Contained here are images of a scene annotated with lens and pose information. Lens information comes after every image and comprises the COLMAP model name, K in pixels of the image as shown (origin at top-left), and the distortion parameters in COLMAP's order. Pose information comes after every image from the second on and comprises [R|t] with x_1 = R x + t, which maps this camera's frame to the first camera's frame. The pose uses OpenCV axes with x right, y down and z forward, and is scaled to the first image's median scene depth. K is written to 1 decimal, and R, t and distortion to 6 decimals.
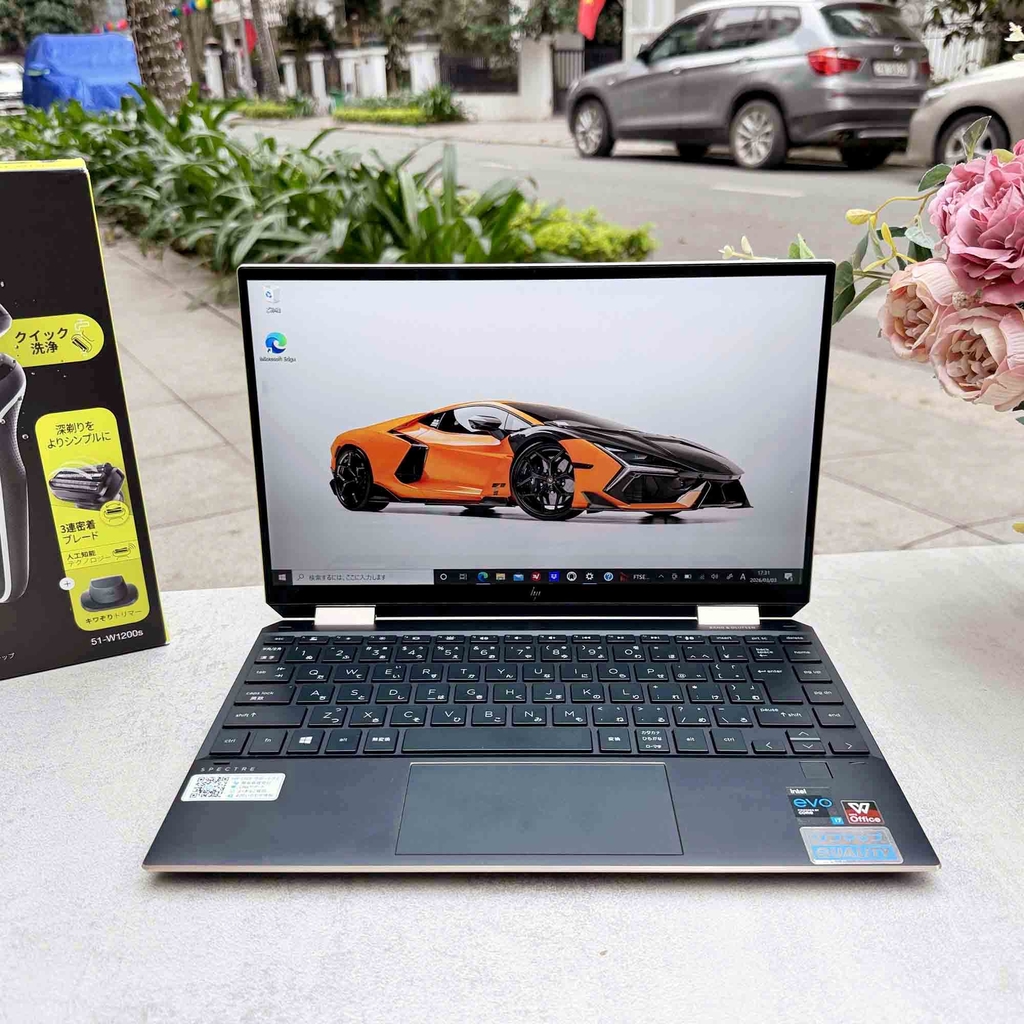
lens RADIAL K [[985.1, 0, 508.4], [0, 985.1, 509.6], [0, 0, 1]] dist [0.063640, -0.145439]
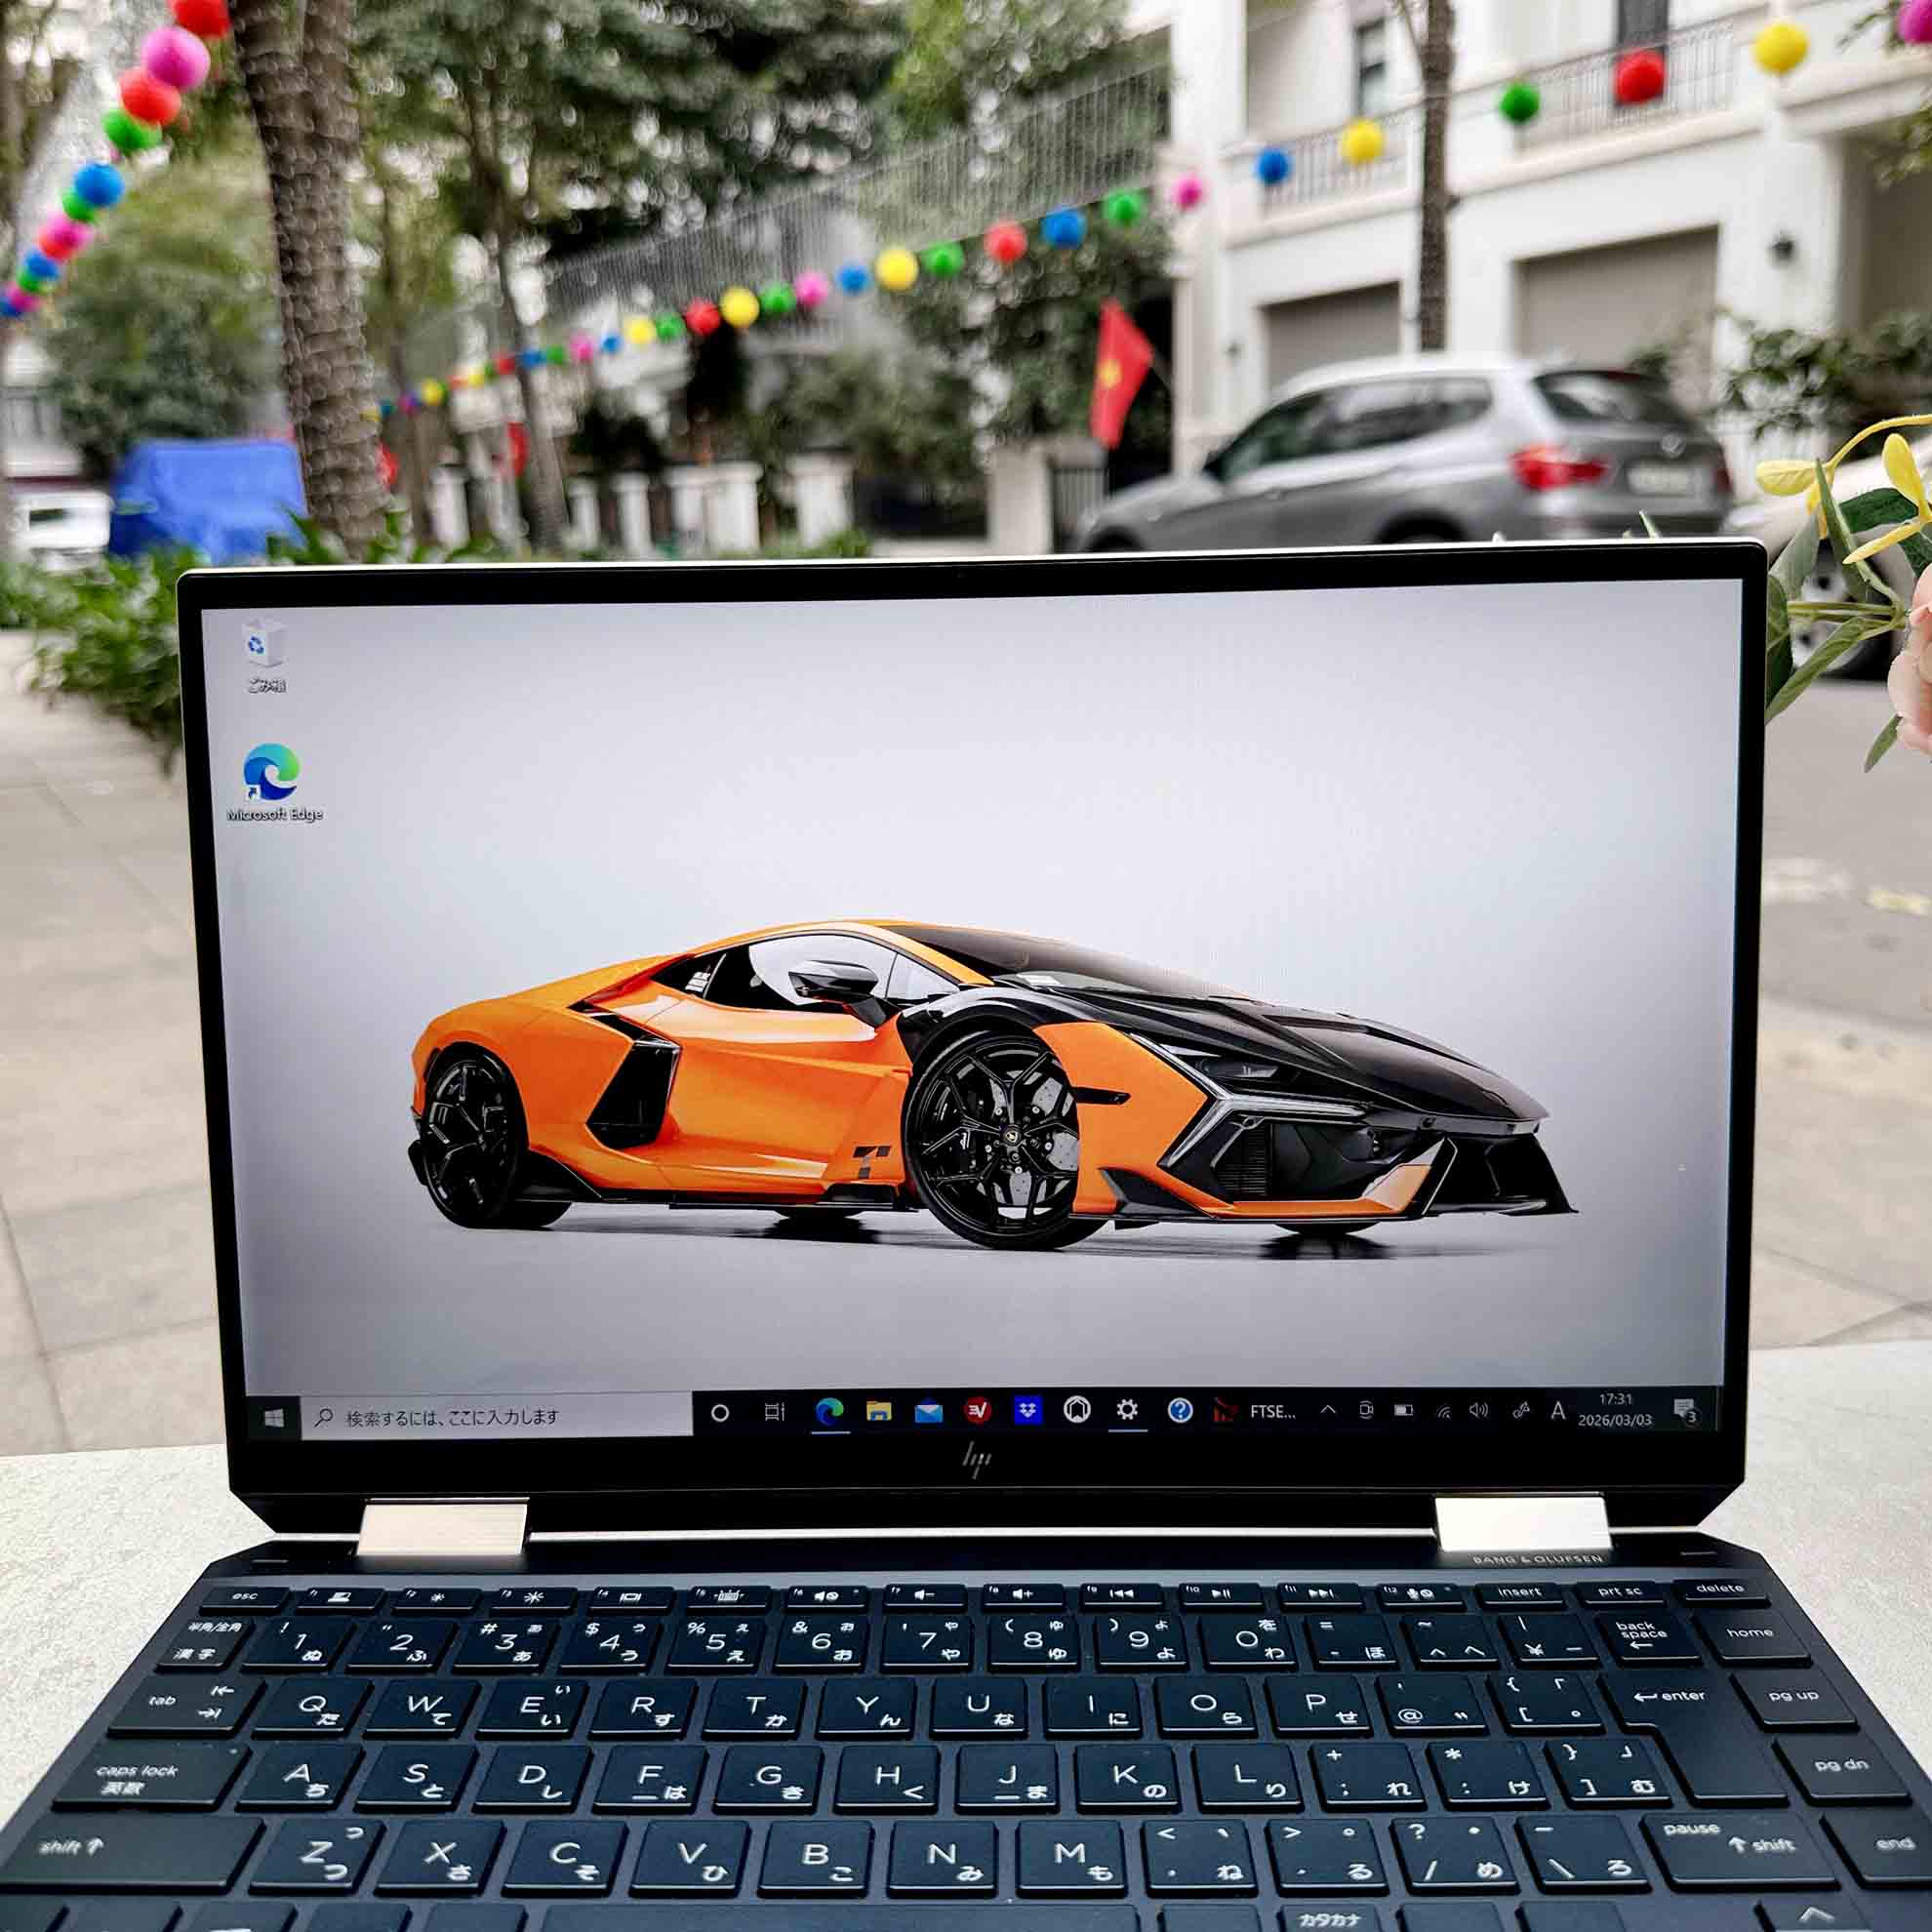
lens RADIAL K [[1838.2, 0, 958.1], [0, 1838.2, 966.5], [0, 0, 1]] dist [0.140198, -0.367389]
pose [[0.999928, -0.006726, -0.009960, 0.029207], [0.004908, 0.985006, -0.172448, 0.025309], [0.010971, 0.172387, 0.984968, 0.314712]]
